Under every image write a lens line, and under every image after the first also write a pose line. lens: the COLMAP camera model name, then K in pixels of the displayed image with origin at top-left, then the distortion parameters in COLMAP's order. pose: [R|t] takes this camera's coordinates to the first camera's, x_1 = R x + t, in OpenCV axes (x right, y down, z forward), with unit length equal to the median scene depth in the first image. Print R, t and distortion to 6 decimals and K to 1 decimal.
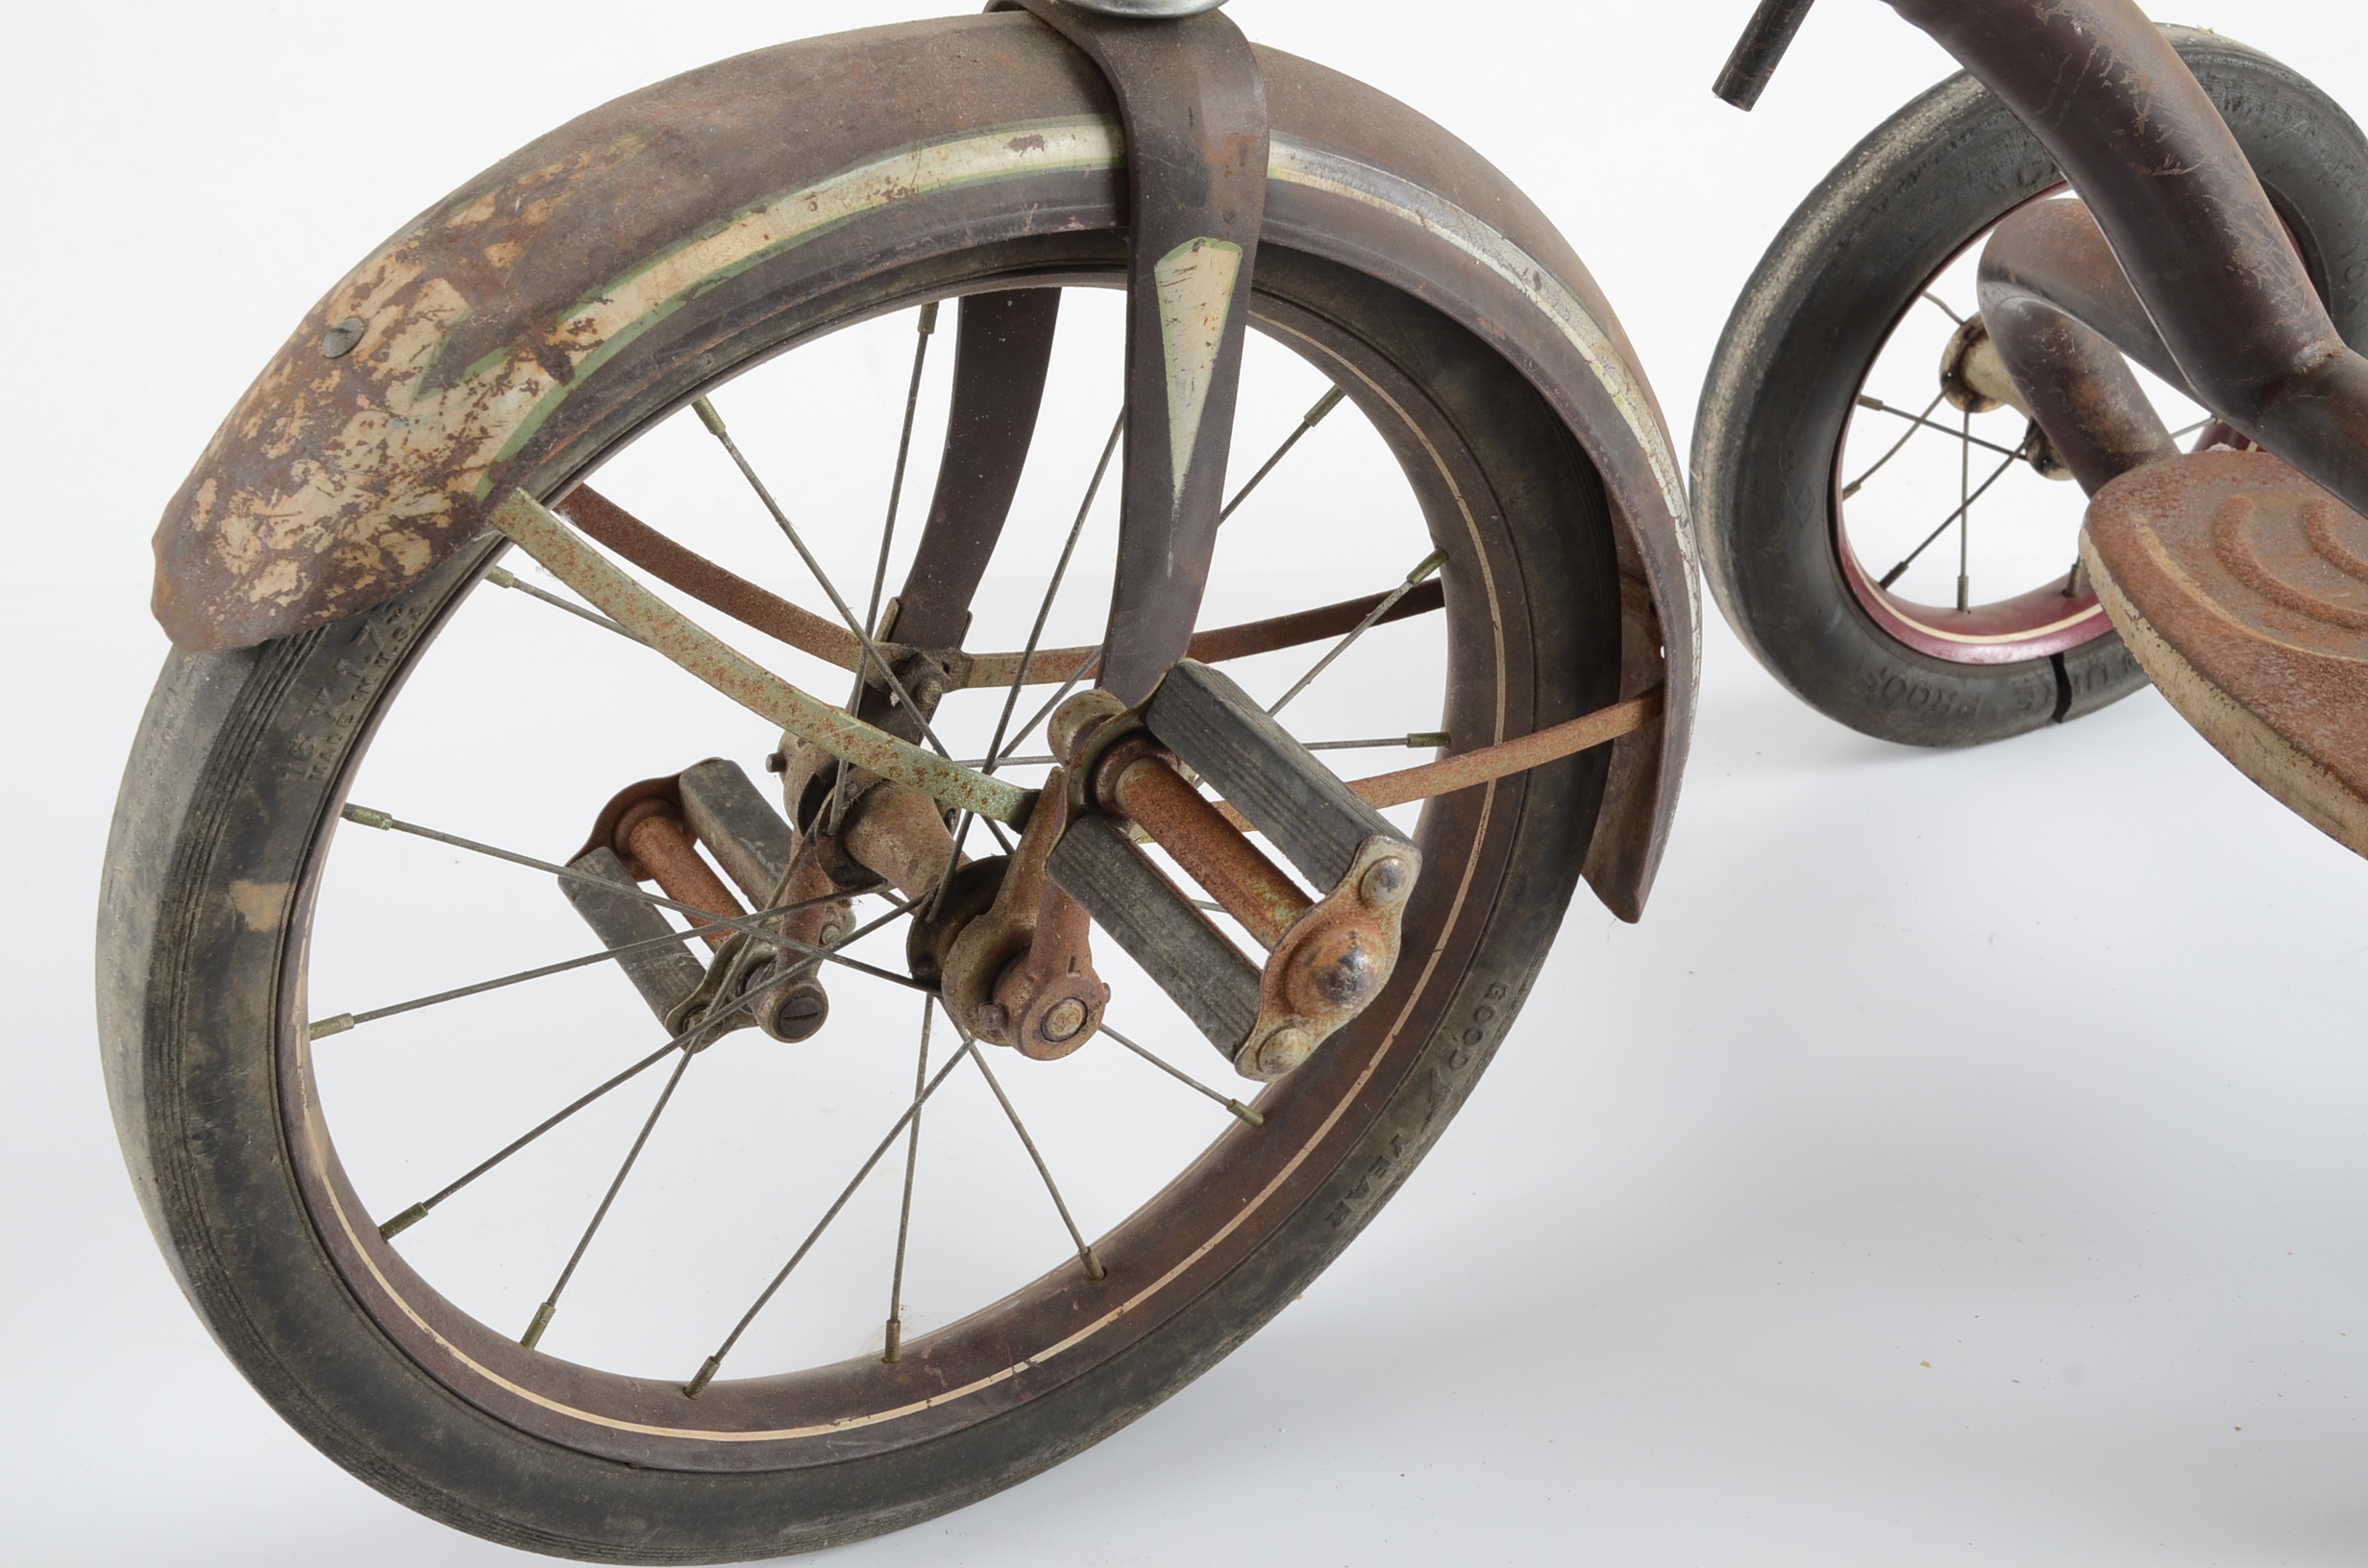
lens RADIAL K [[3694.7, 0, 1184.0], [0, 3694.7, 784.0], [0, 0, 1]] dist [0.186499, 0.250676]
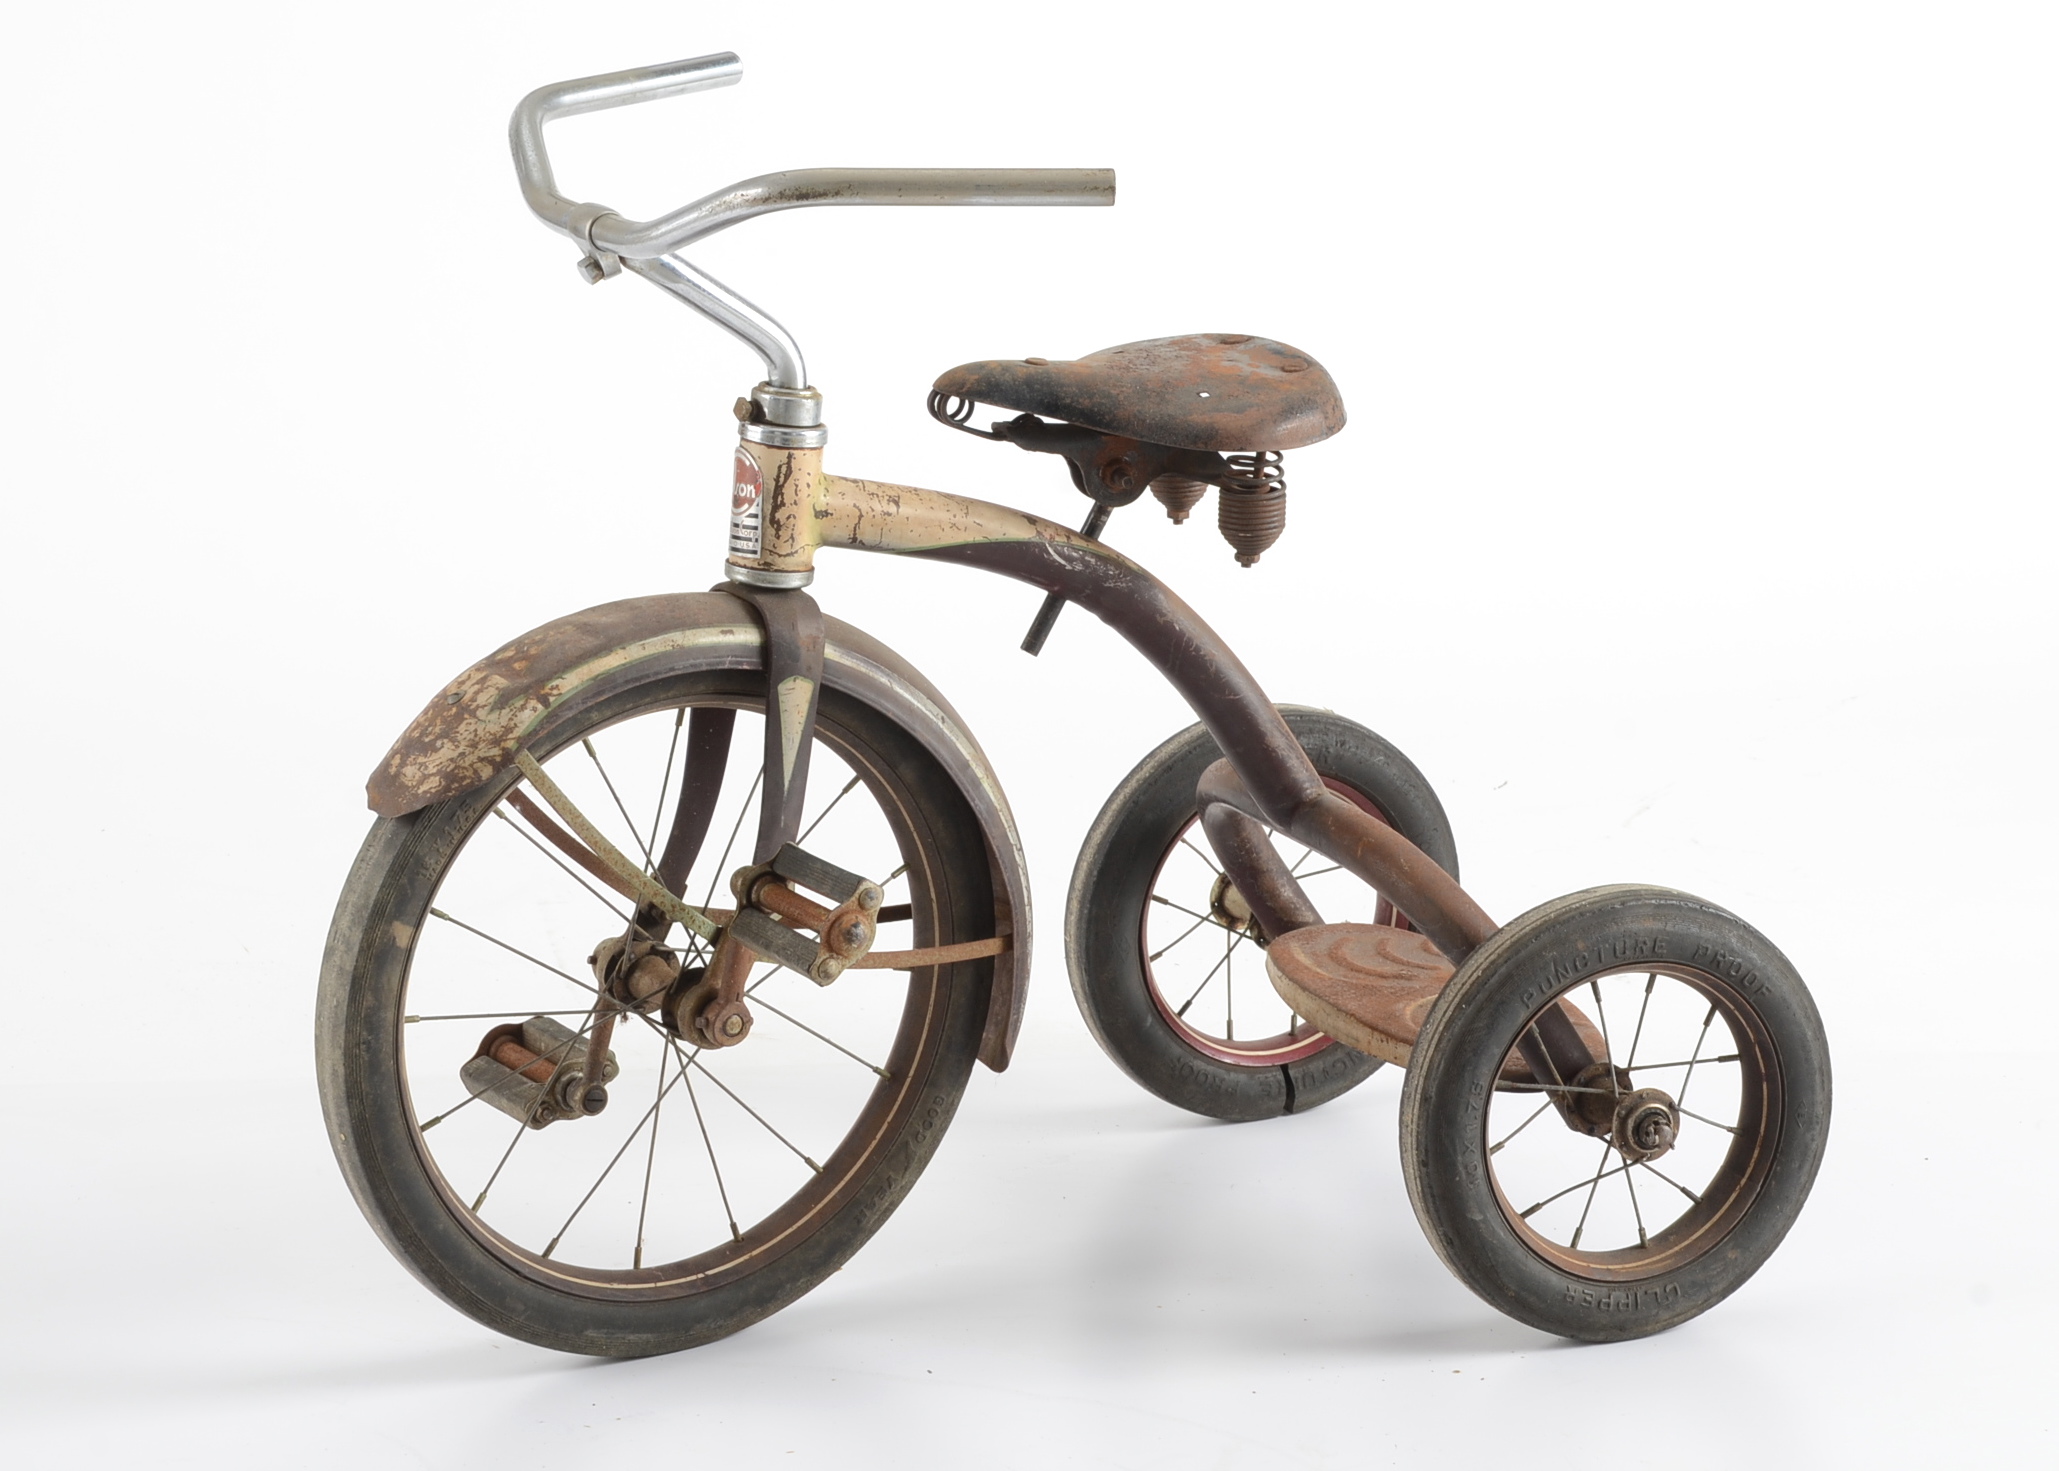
lens RADIAL K [[5846.0, 0, 1029.5], [0, 5846.0, 735.5], [0, 0, 1]] dist [0.593693, 0.190492]
pose [[0.998777, 0.008616, 0.048687, -0.028741], [0.007321, 0.948075, -0.317963, 1.078570], [-0.048898, 0.317931, 0.946852, -2.551402]]
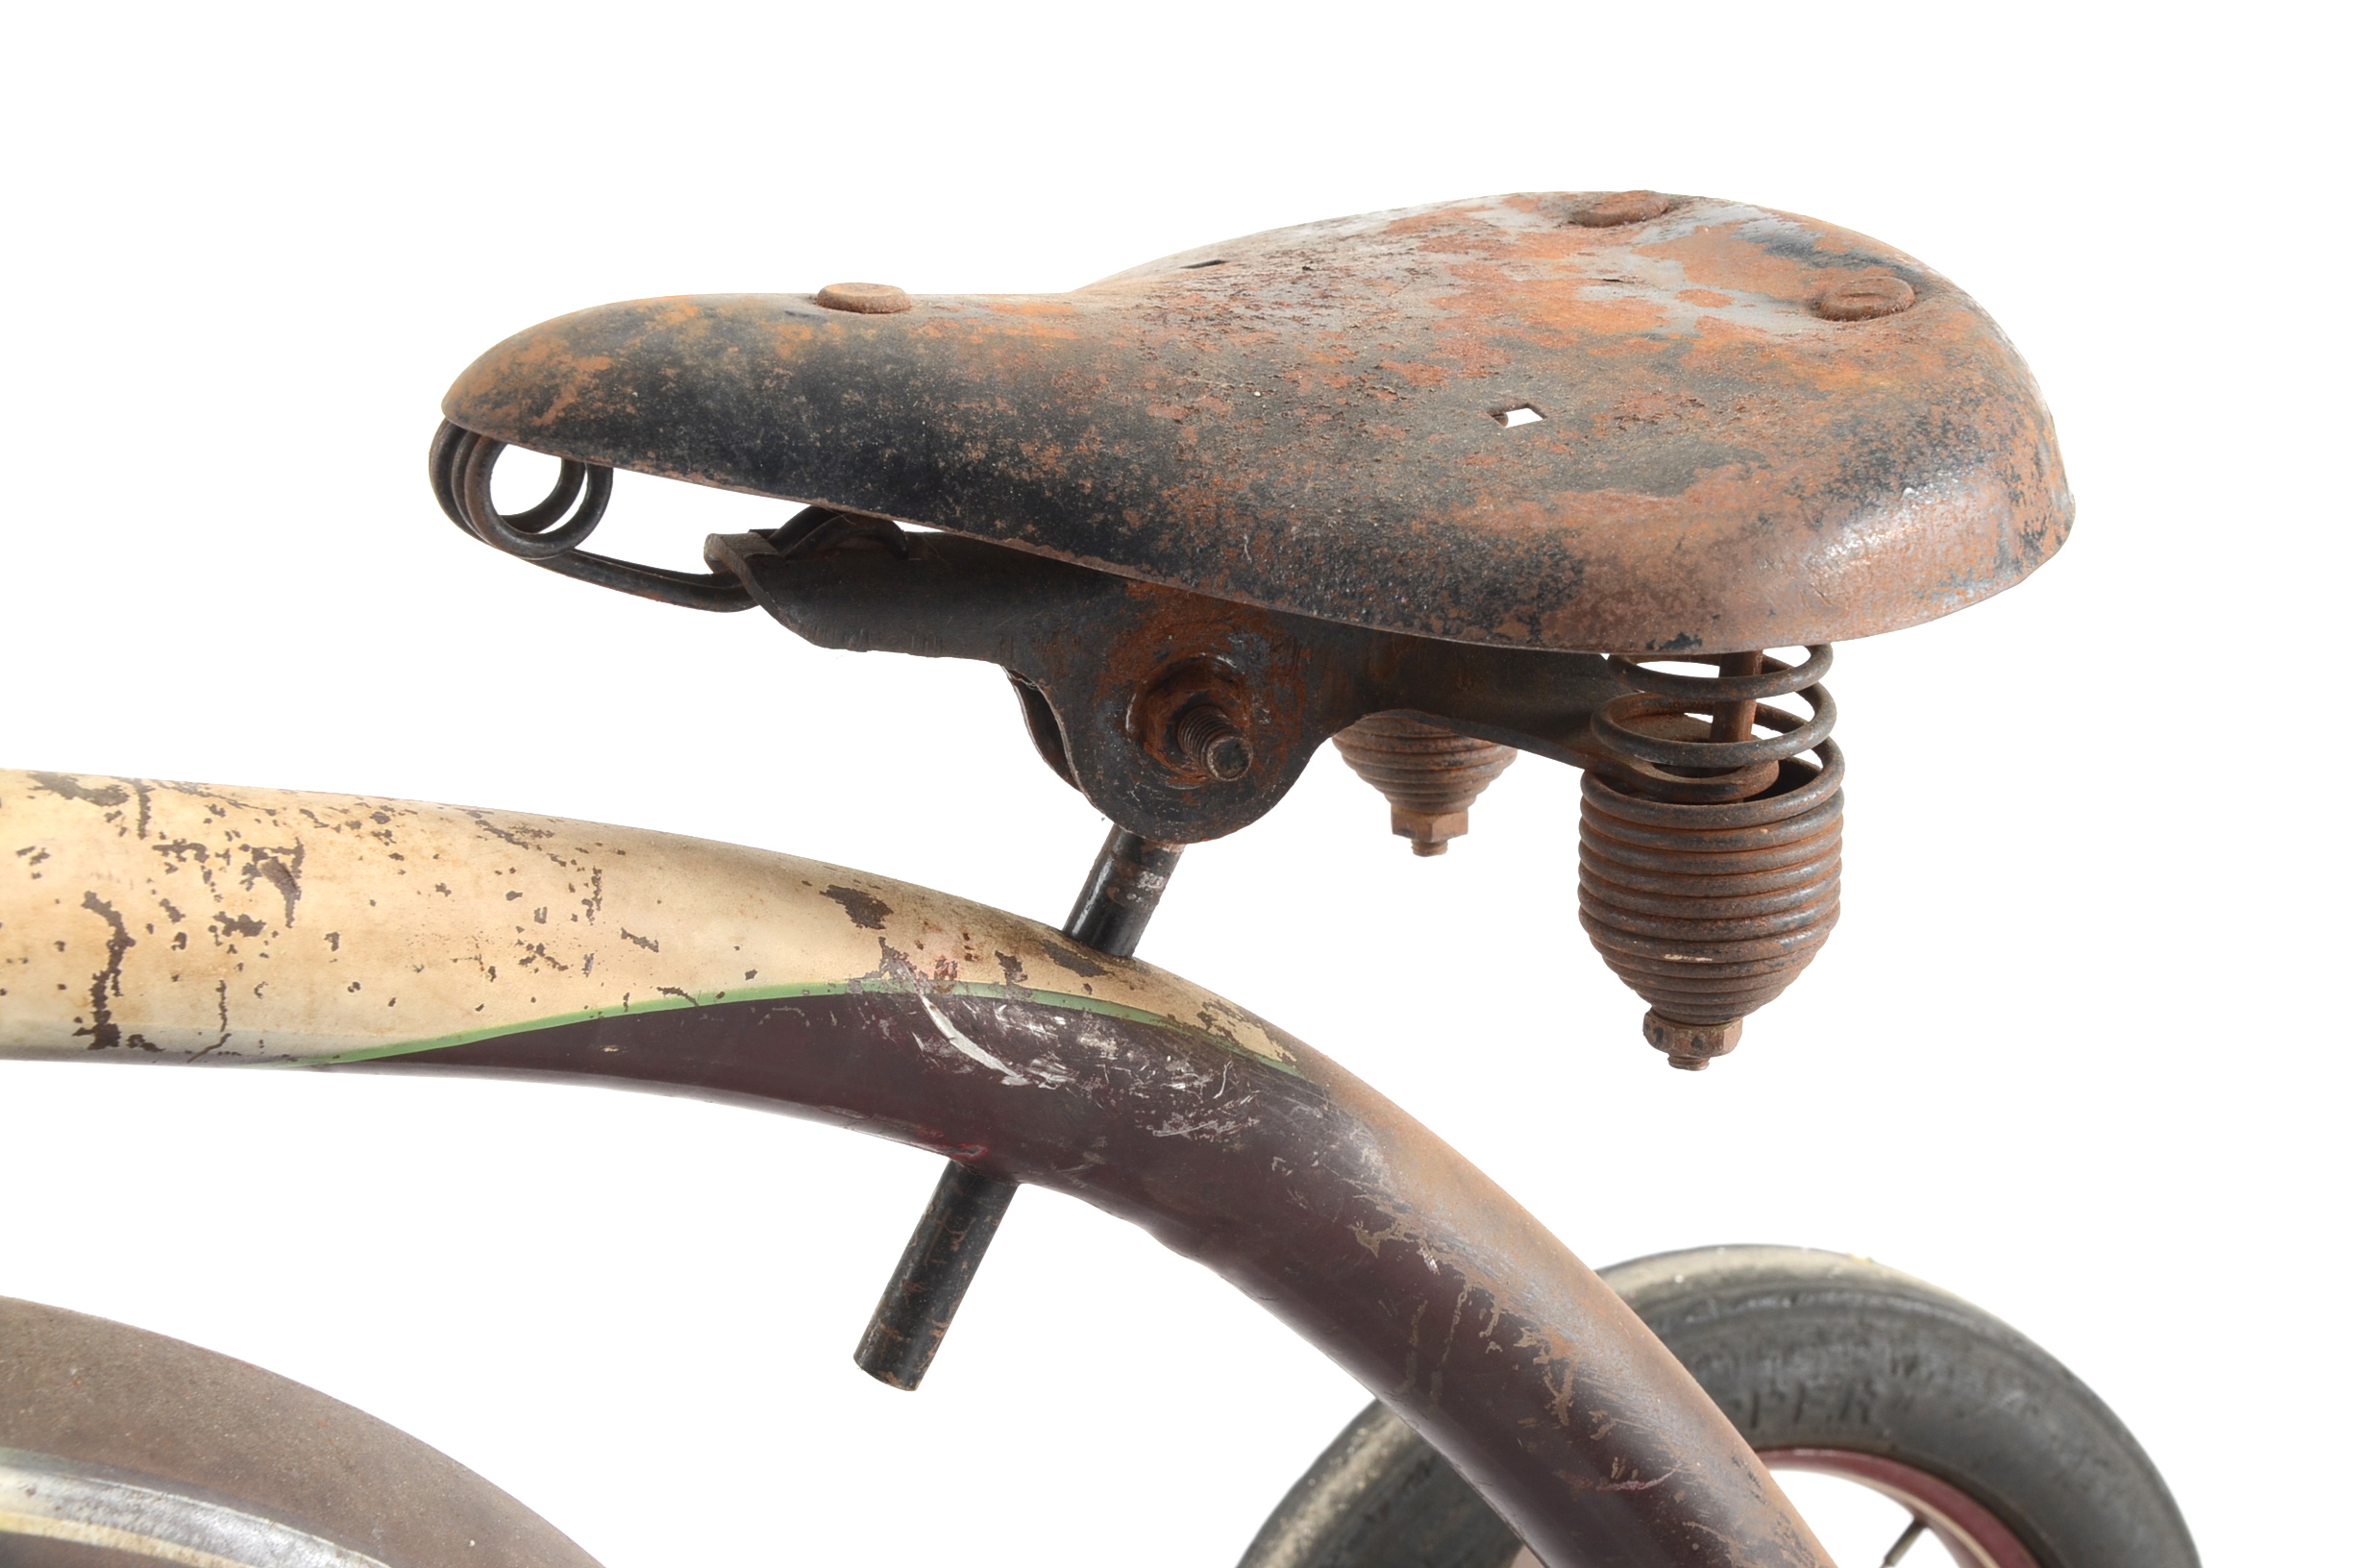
lens RADIAL K [[4668.0, 0, 1184.0], [0, 4668.0, 784.0], [0, 0, 1]] dist [0.343664, 0.068504]
pose [[0.999822, -0.010503, 0.015667, 0.198682], [0.014596, 0.956933, -0.289943, -0.053142], [-0.011947, 0.290120, 0.956916, 0.240024]]
